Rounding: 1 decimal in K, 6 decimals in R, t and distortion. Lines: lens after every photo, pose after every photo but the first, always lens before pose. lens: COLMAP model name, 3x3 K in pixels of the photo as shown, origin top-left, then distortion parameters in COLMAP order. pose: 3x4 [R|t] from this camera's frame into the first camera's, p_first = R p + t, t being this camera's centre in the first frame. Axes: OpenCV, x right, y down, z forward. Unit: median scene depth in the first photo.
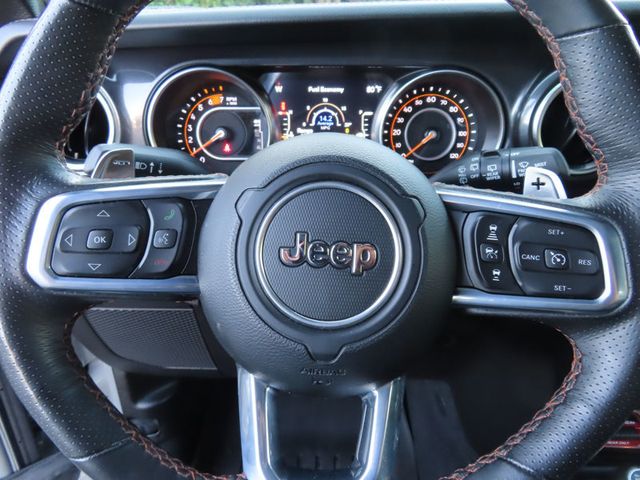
lens RADIAL K [[457.7, 0, 320.0], [0, 457.7, 240.0], [0, 0, 1]] dist [-0.003518, 0.002520]
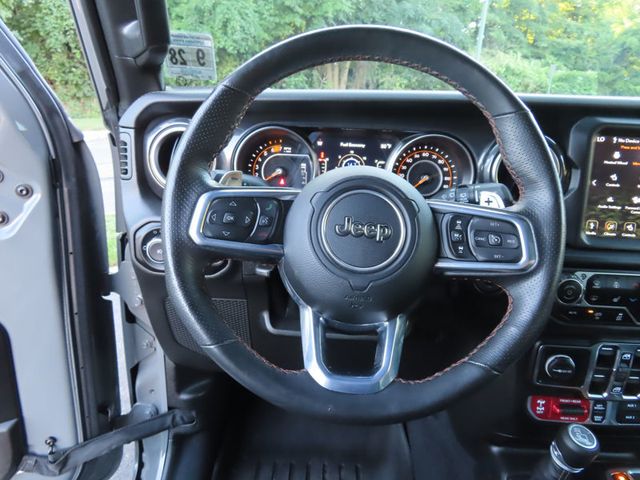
lens RADIAL K [[457.7, 0, 320.0], [0, 457.7, 240.0], [0, 0, 1]] dist [-0.003518, 0.002520]
pose [[0.999255, 0.038571, -0.001032, -0.087068], [-0.038357, 0.990089, -0.135105, 0.188712], [-0.004189, 0.135044, 0.990831, -0.440112]]
